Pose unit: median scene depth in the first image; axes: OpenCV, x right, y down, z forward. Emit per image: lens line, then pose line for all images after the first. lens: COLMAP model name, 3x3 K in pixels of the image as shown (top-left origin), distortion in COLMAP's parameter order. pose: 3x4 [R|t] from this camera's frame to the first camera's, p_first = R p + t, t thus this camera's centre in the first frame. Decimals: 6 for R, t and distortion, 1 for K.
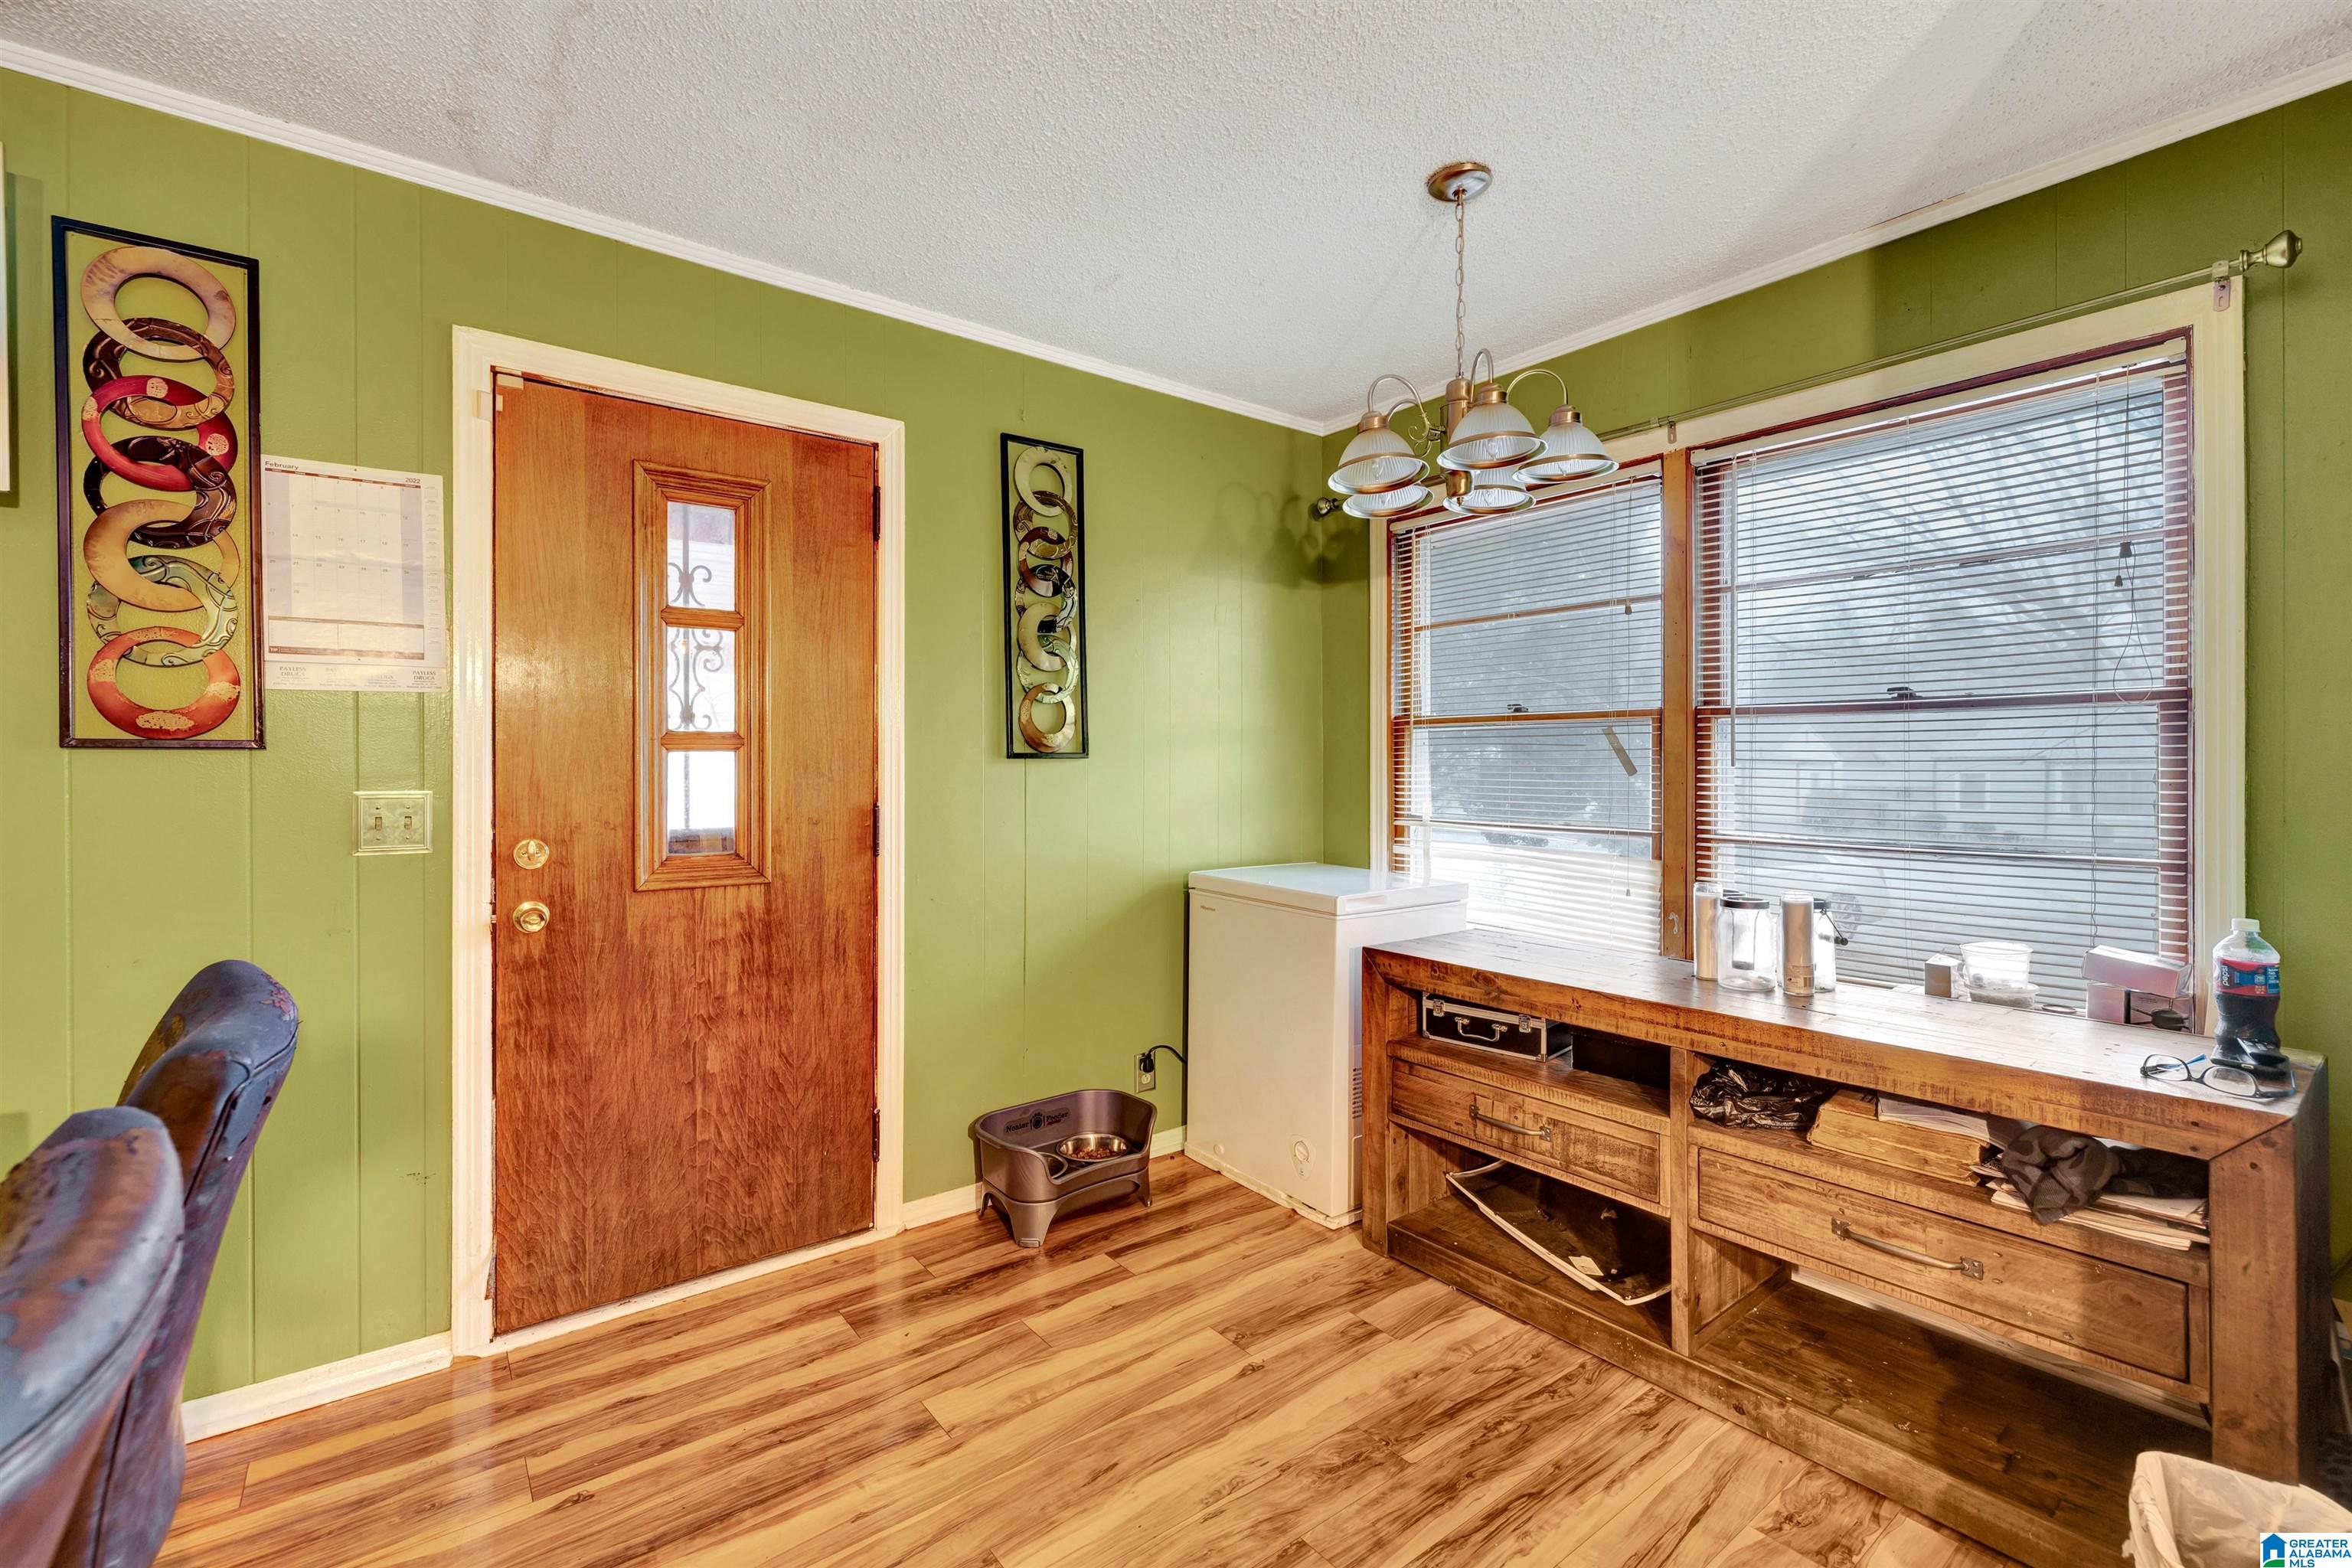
lens RADIAL K [[1020.2, 0, 1161.1], [0, 1020.2, 764.8], [0, 0, 1]] dist [-0.000456, 0.000507]
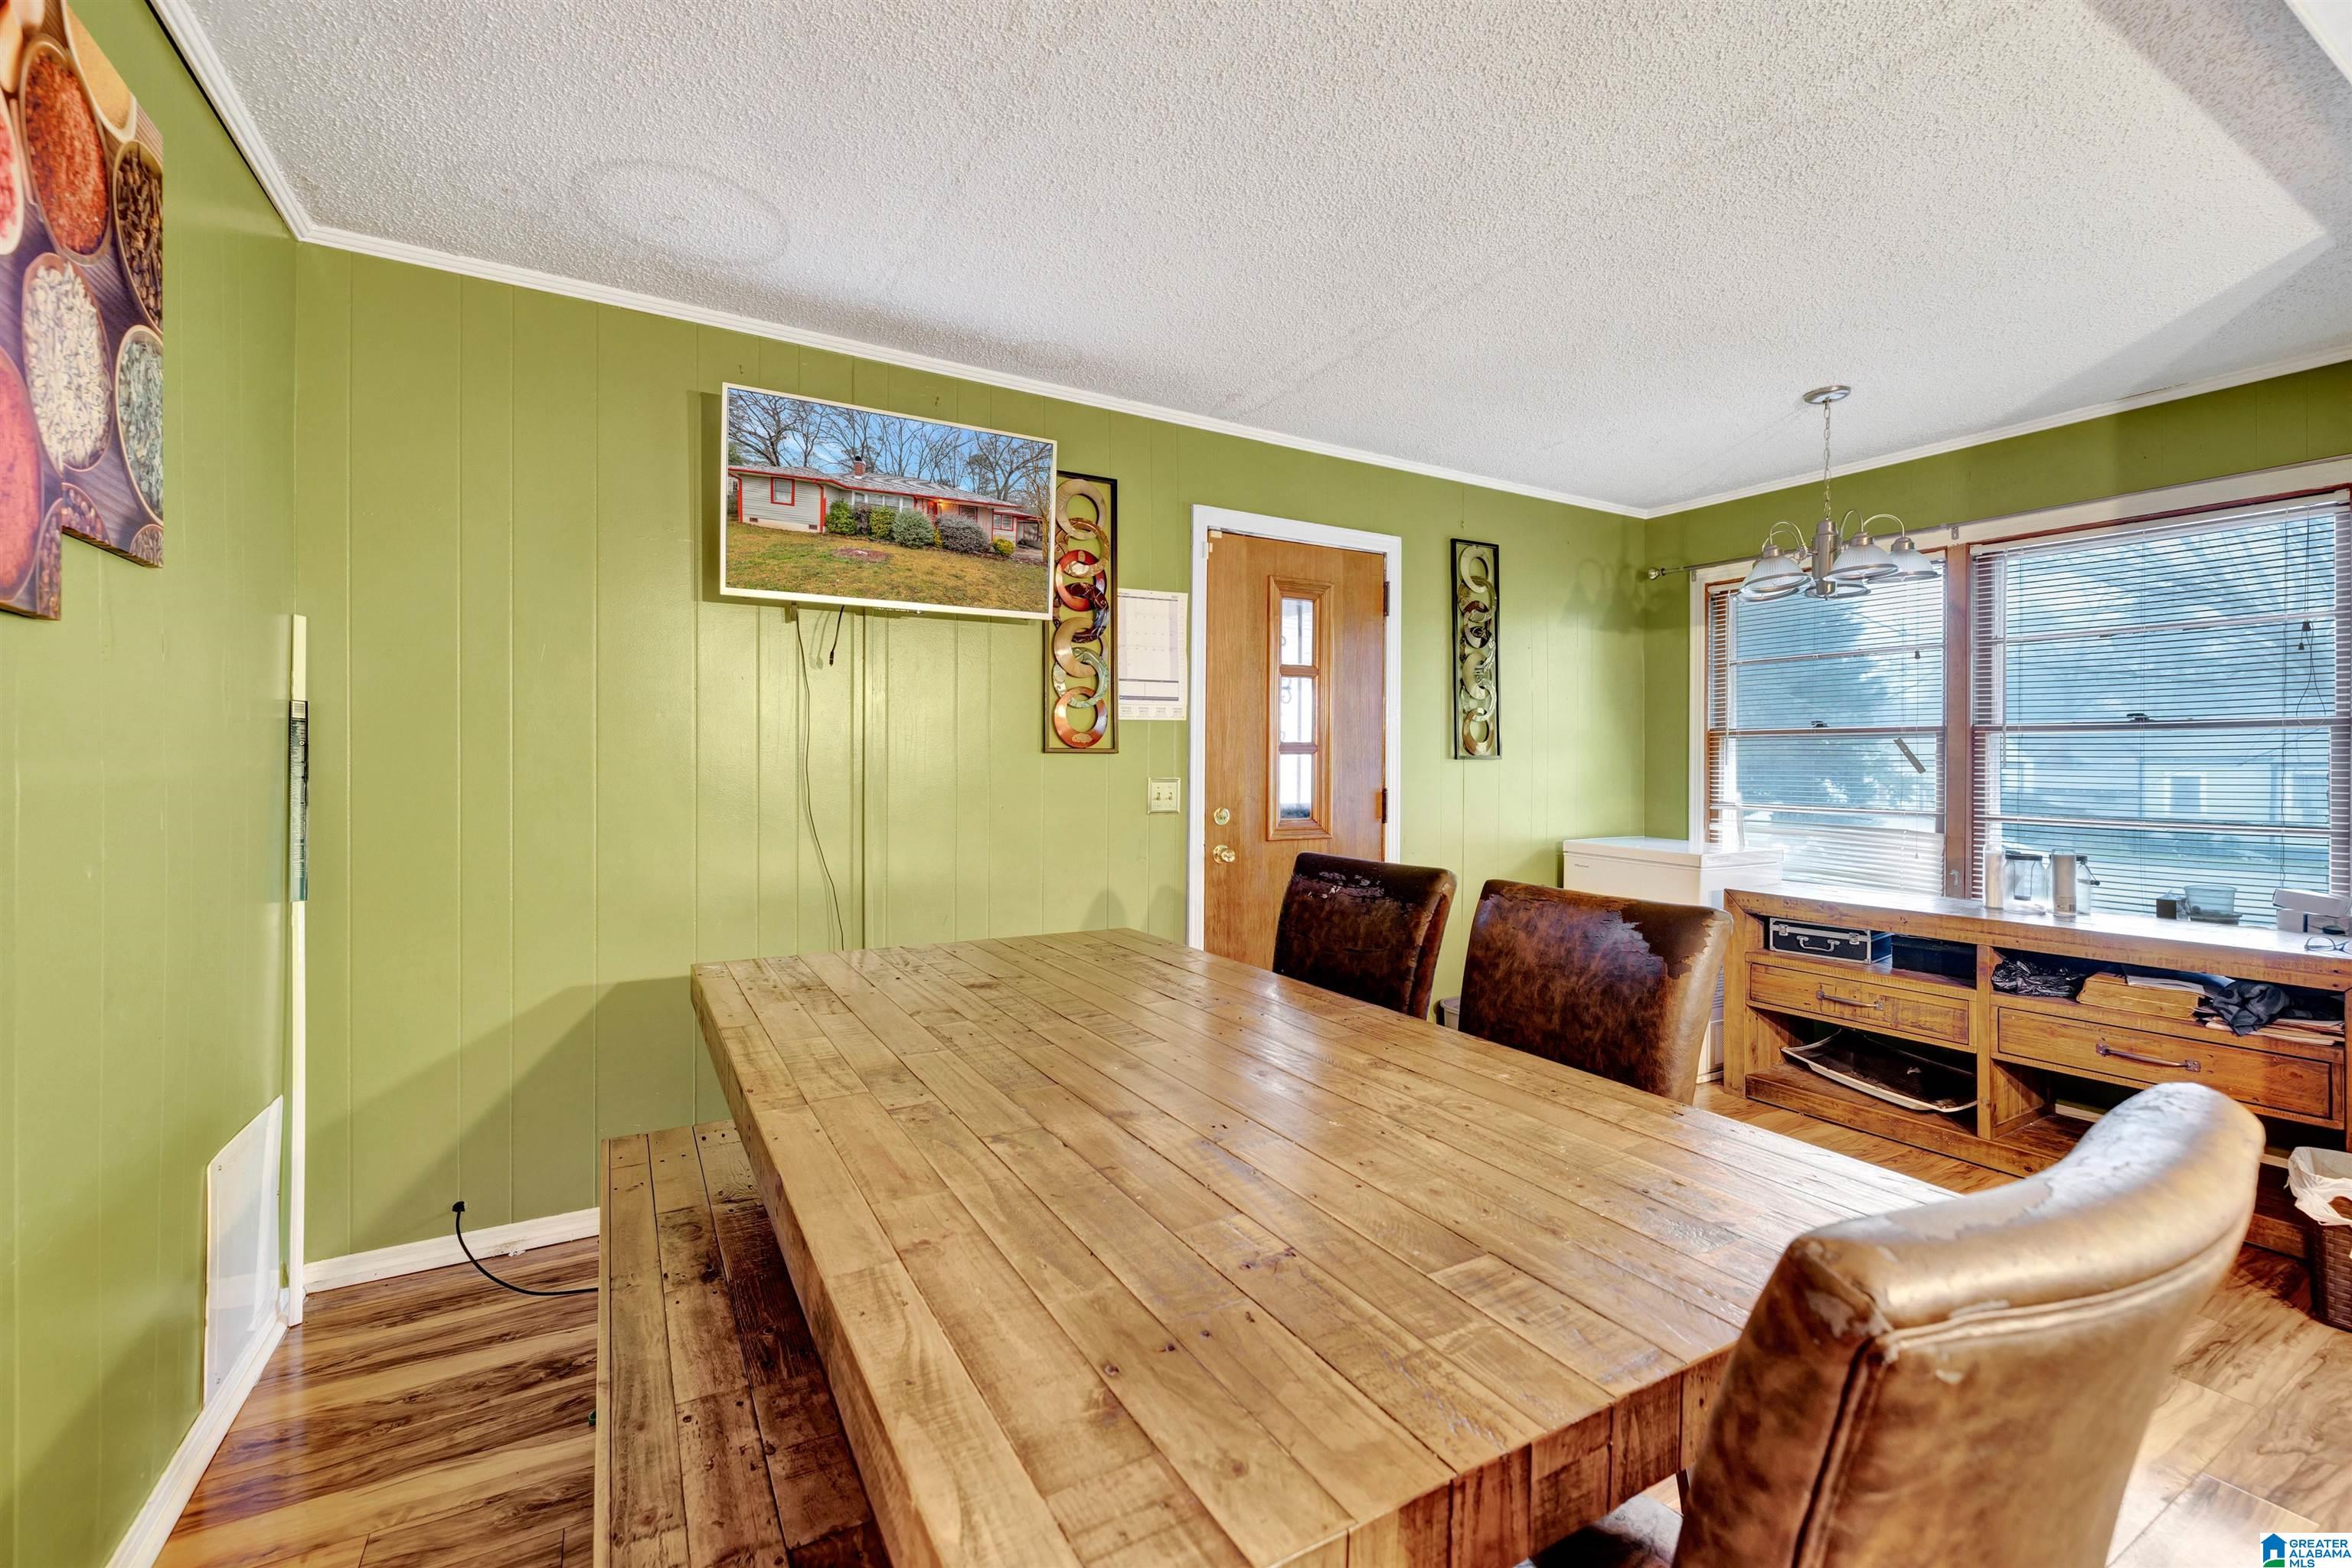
lens RADIAL K [[984.6, 0, 1172.4], [0, 984.6, 762.9], [0, 0, 1]] dist [0.000842, -0.000536]
pose [[0.992159, 0.004100, -0.124916, -0.465249], [-0.004066, 0.999992, 0.000528, -0.000354], [0.124918, -0.000016, 0.992167, -0.567408]]
